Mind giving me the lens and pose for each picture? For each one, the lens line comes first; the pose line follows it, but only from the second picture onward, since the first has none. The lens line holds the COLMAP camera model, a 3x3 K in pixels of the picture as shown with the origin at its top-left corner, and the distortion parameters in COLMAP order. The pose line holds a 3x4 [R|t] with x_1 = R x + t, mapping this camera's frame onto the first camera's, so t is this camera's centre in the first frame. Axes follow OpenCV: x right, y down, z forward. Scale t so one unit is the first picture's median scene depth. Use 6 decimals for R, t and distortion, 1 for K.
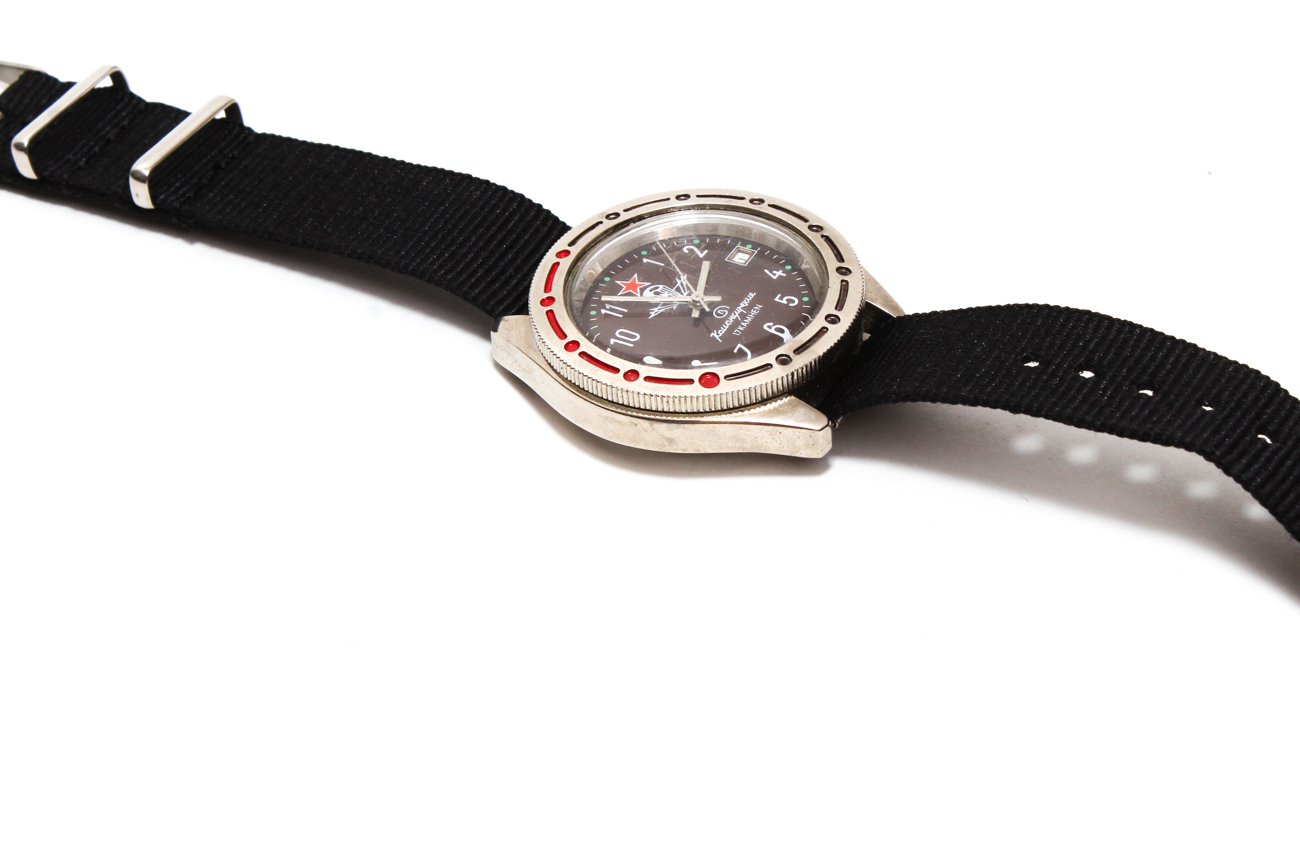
lens RADIAL K [[3426.4, 0, 650.0], [0, 3426.4, 433.5], [0, 0, 1]] dist [0.071576, -0.053505]
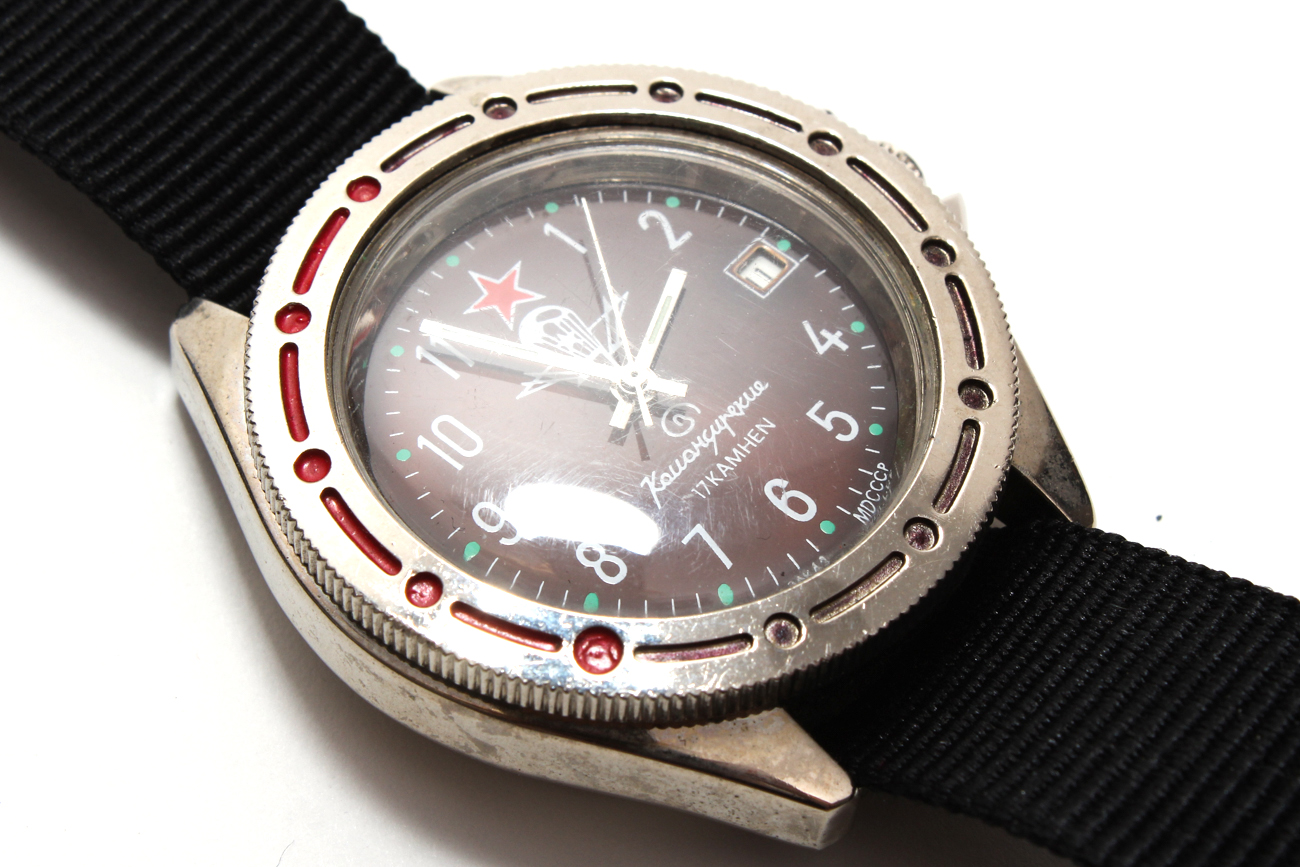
lens RADIAL K [[3426.4, 0, 650.0], [0, 3426.4, 433.5], [0, 0, 1]] dist [0.071576, -0.053505]
pose [[0.976839, 0.213919, 0.004881, 0.015210], [-0.207547, 0.941701, 0.264809, -0.148367], [0.052051, -0.259689, 0.964289, 0.576091]]
